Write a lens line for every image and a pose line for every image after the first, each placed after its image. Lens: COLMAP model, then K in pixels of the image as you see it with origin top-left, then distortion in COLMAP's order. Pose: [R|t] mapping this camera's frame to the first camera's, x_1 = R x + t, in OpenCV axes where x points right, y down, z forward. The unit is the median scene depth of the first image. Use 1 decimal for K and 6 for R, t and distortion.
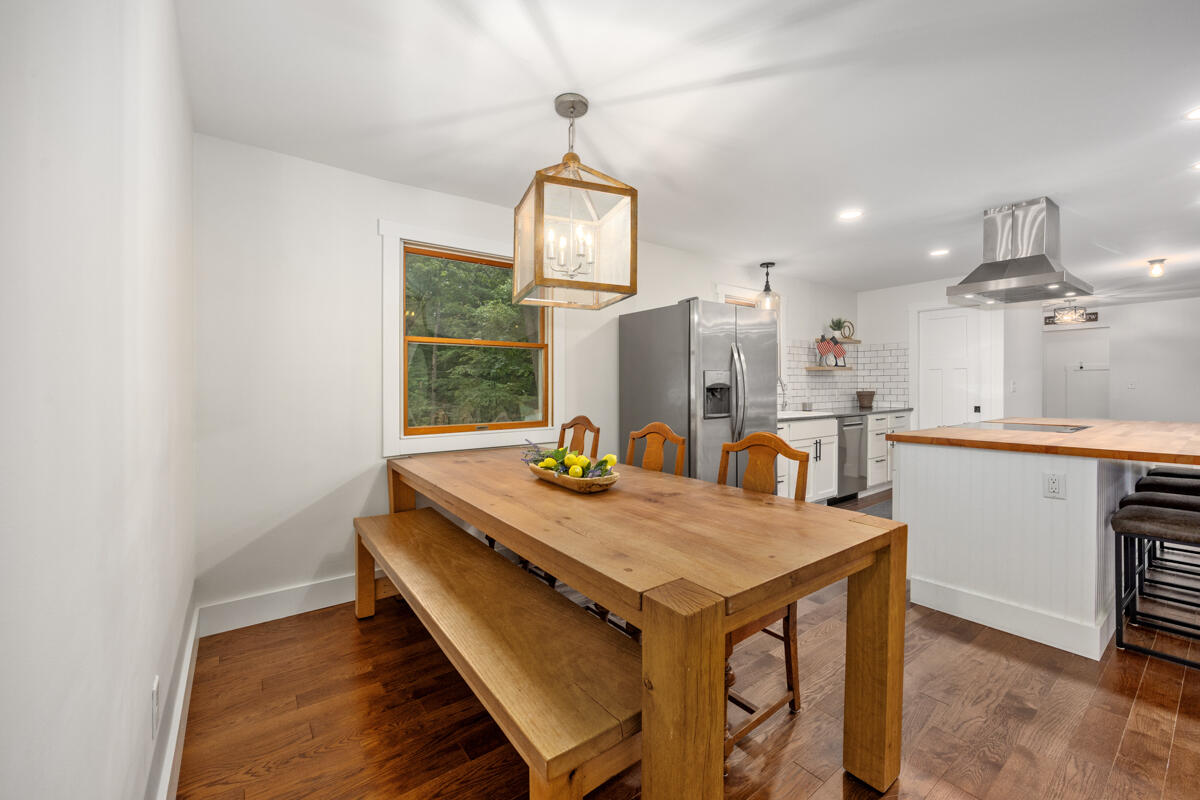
lens RADIAL K [[478.9, 0, 606.2], [0, 478.9, 395.6], [0, 0, 1]] dist [-0.002667, -0.000326]
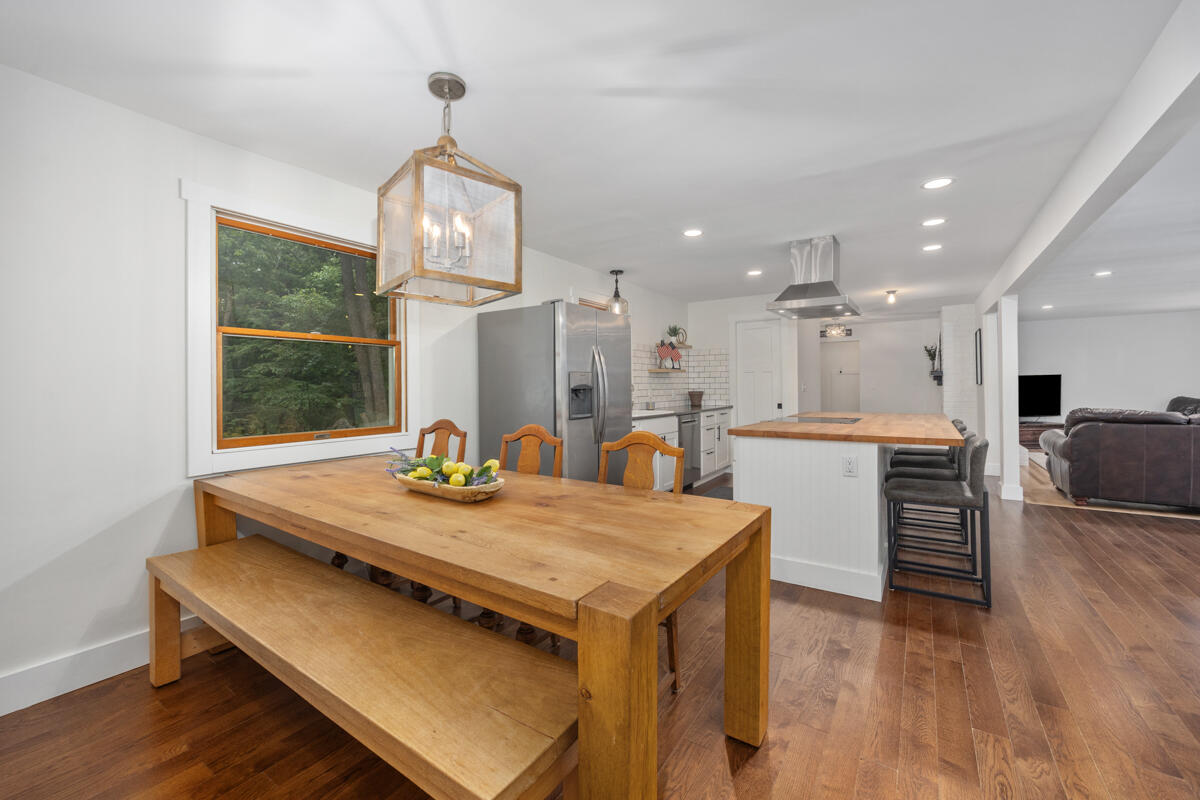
lens RADIAL K [[478.9, 0, 595.8], [0, 478.9, 391.8], [0, 0, 1]] dist [-0.002667, -0.000326]
pose [[0.945129, -0.004952, 0.326661, -0.099567], [0.007807, 0.999942, -0.007430, -0.002701], [-0.326605, 0.009573, 0.945112, 0.031252]]
